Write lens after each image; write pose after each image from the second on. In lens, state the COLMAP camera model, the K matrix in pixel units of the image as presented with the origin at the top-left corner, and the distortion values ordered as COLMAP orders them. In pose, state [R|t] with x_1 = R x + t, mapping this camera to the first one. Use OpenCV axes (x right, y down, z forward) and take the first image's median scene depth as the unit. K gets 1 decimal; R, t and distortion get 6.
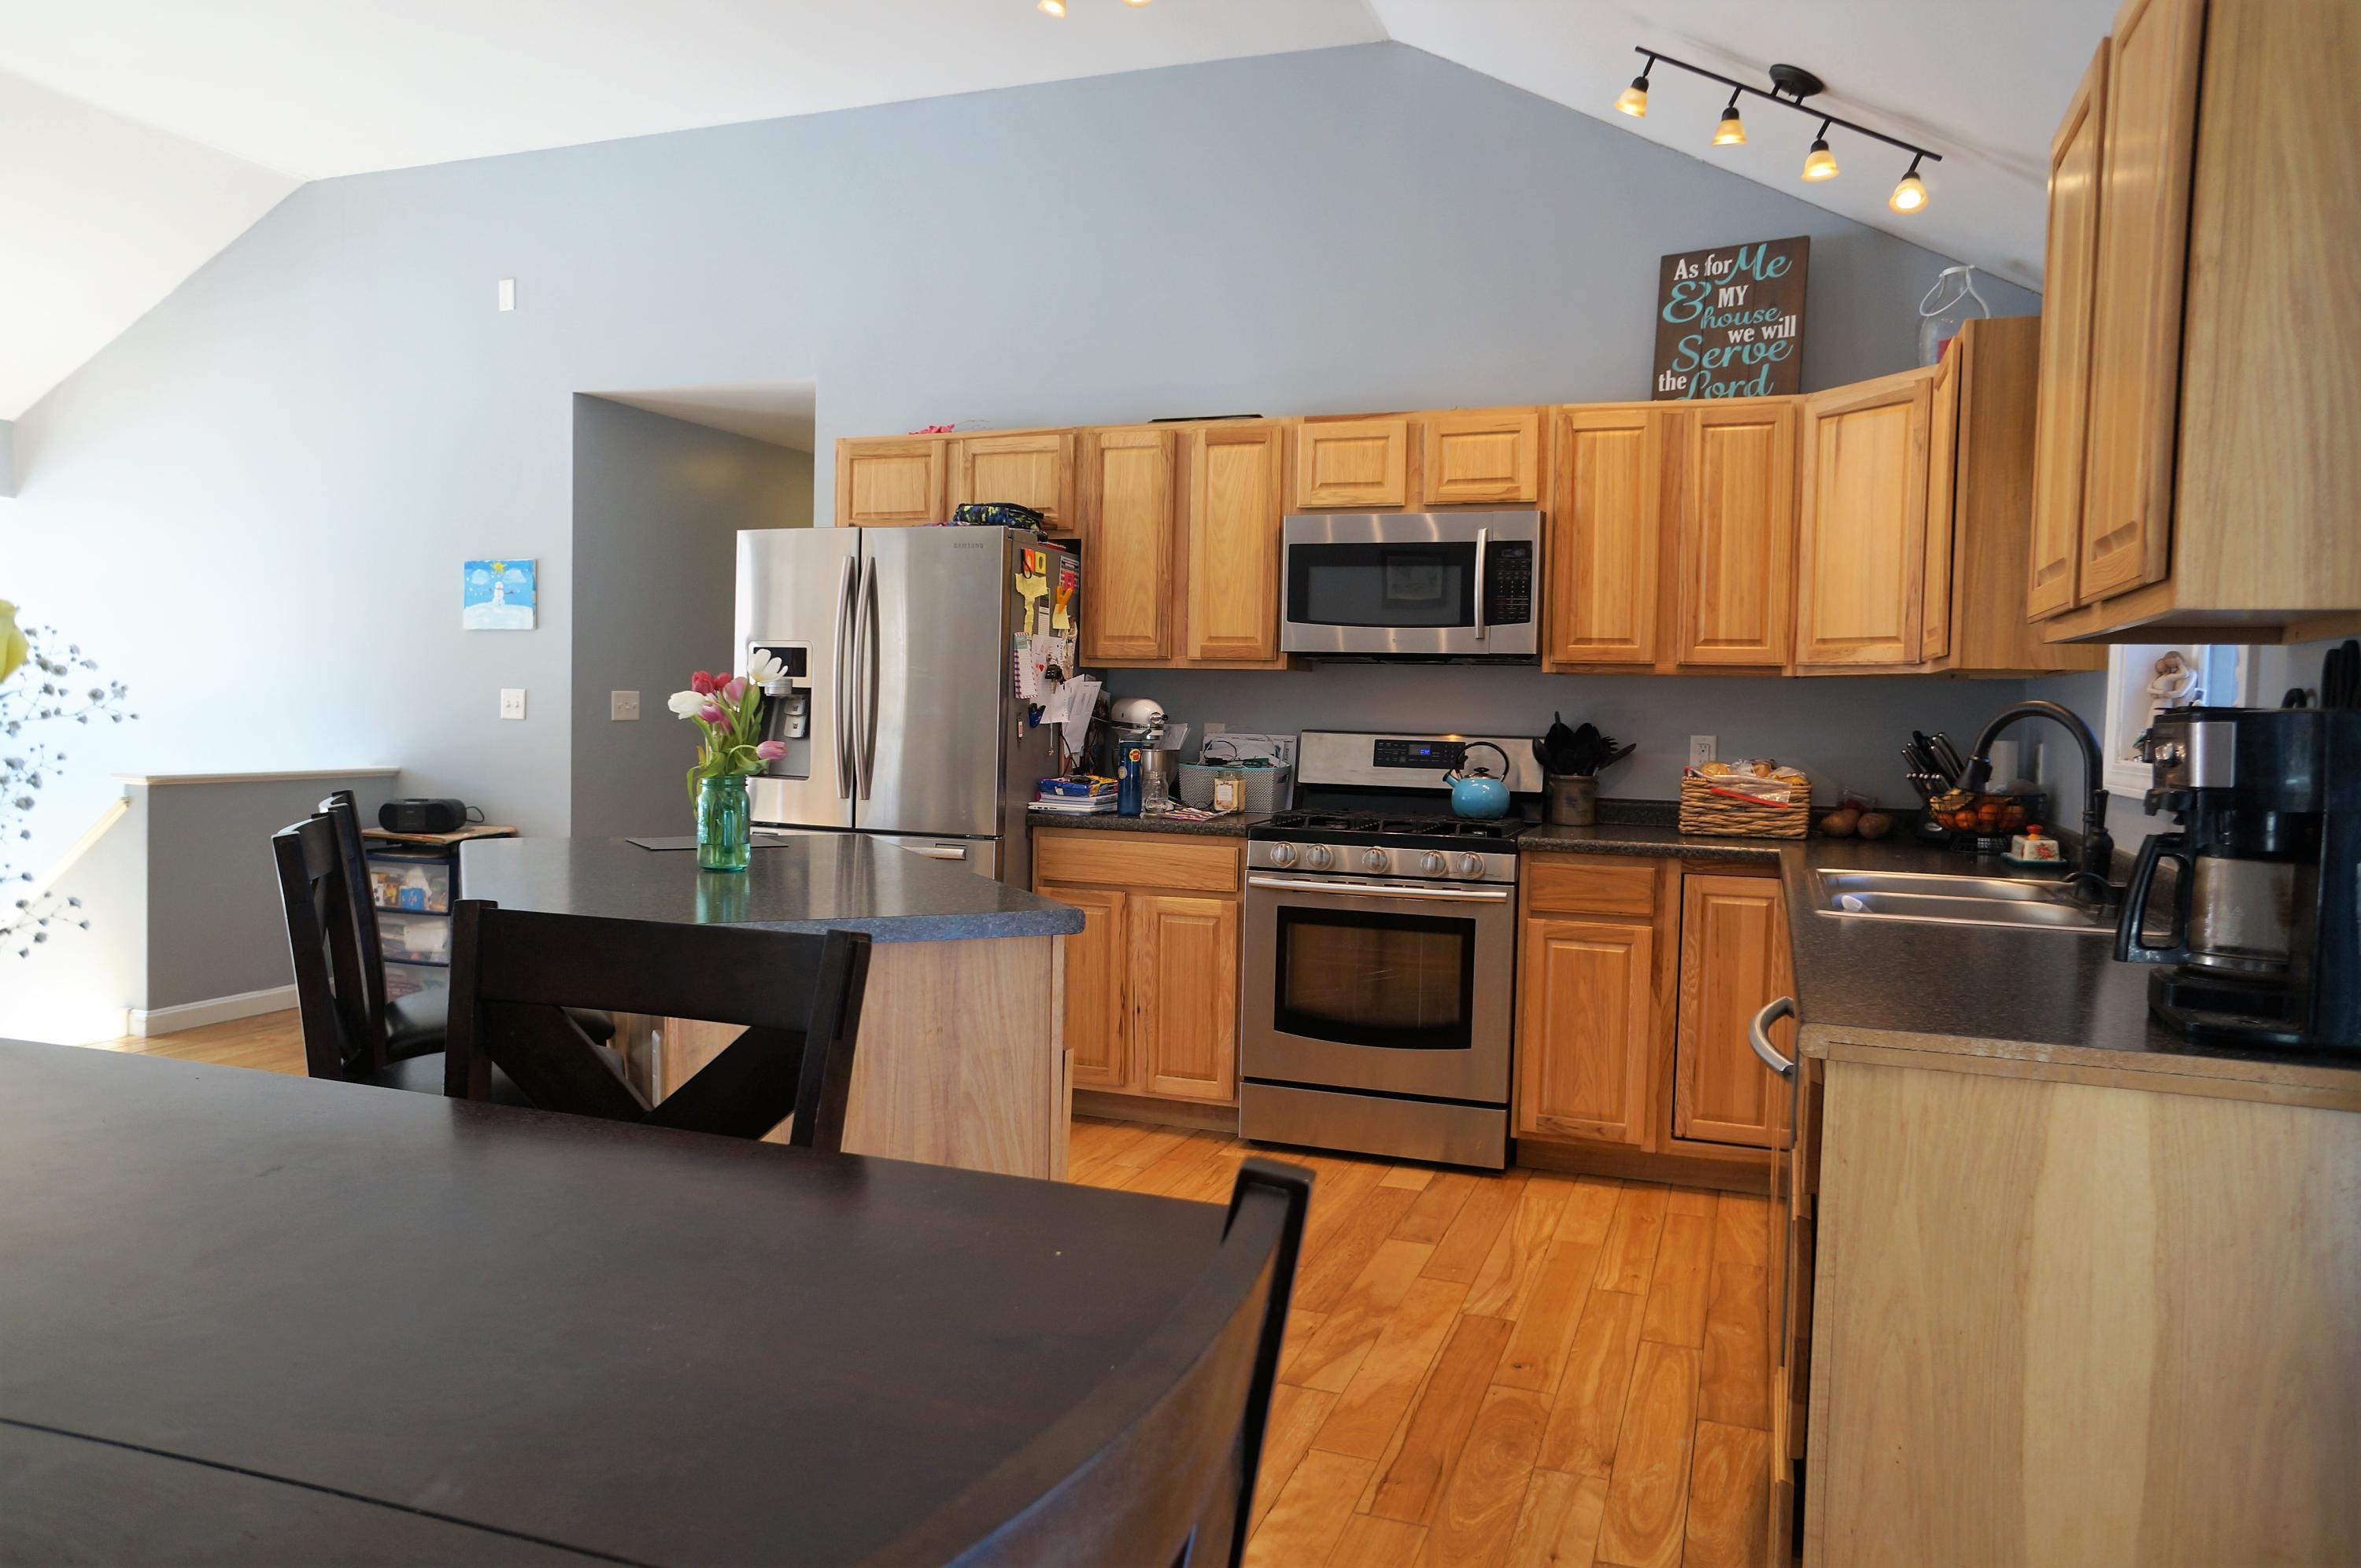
lens RADIAL K [[1606.2, 0, 1176.8], [0, 1606.2, 788.9], [0, 0, 1]] dist [-0.028316, 0.034835]
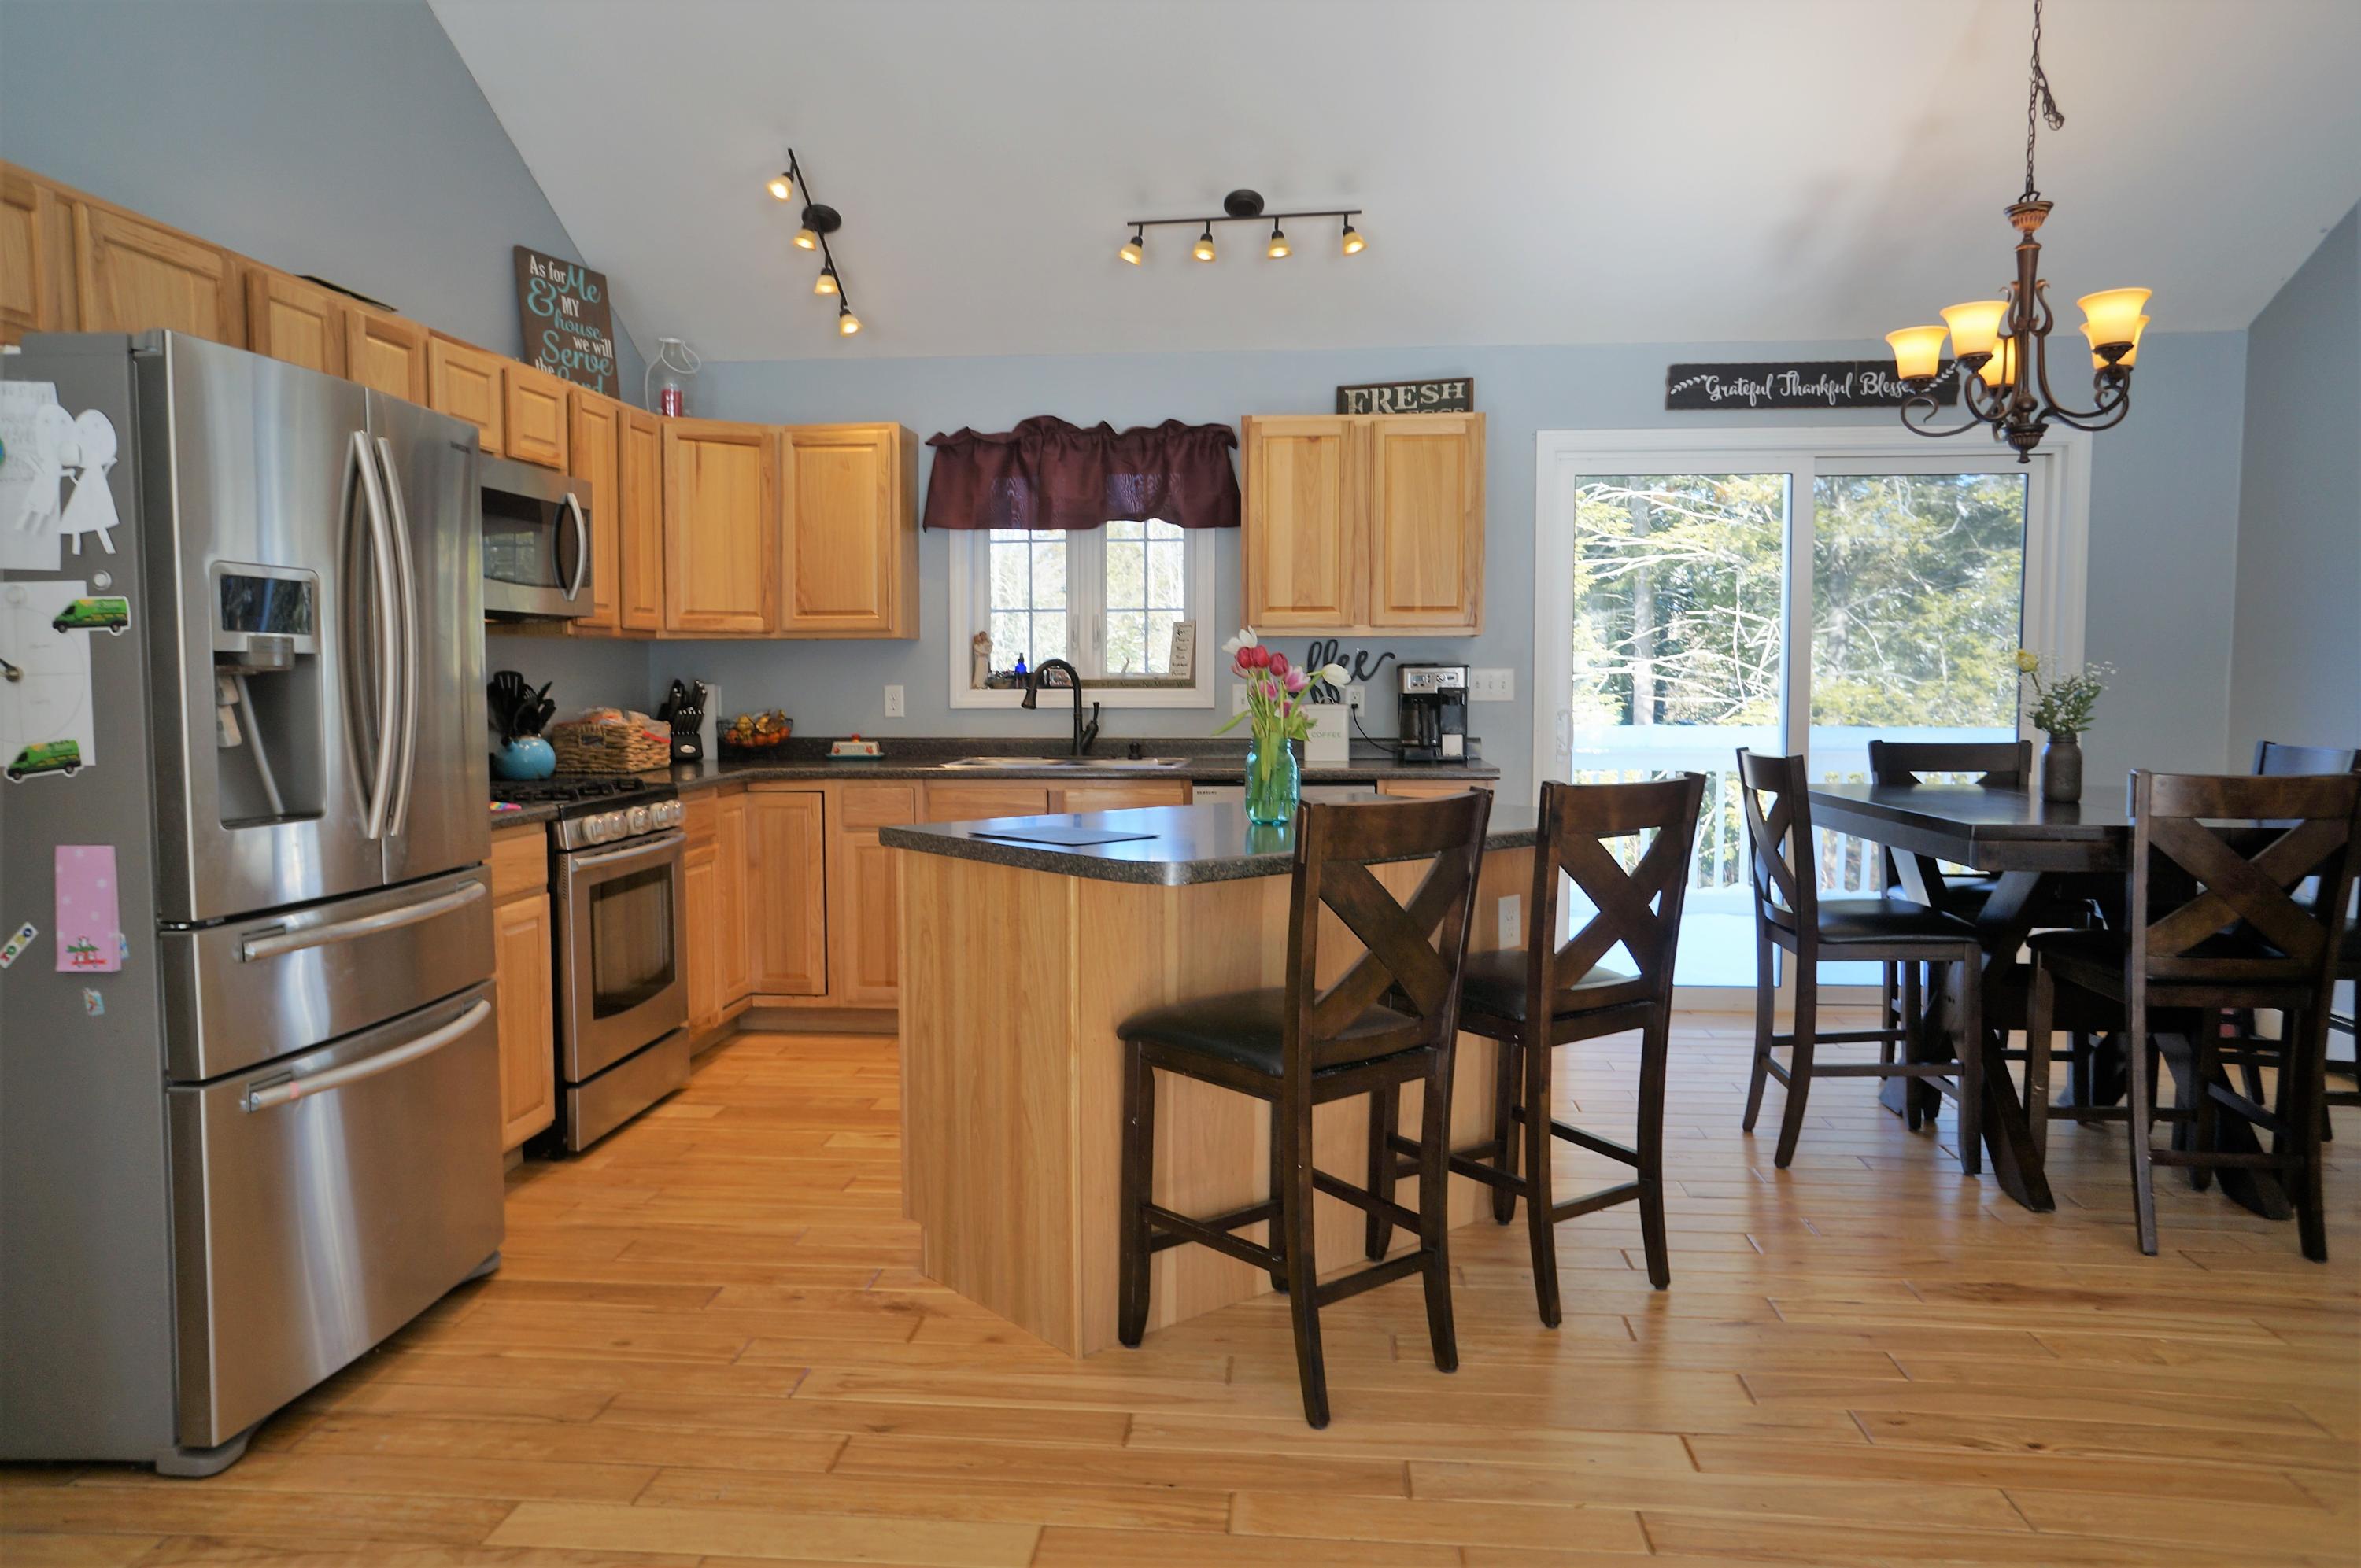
lens RADIAL K [[1606.2, 0, 1176.6], [0, 1606.2, 777.5], [0, 0, 1]] dist [-0.028316, 0.034835]
pose [[-0.267825, -0.082525, 0.959927, -0.889524], [0.047675, 0.993969, 0.098753, -0.063134], [-0.962287, 0.072213, -0.262275, 0.894103]]
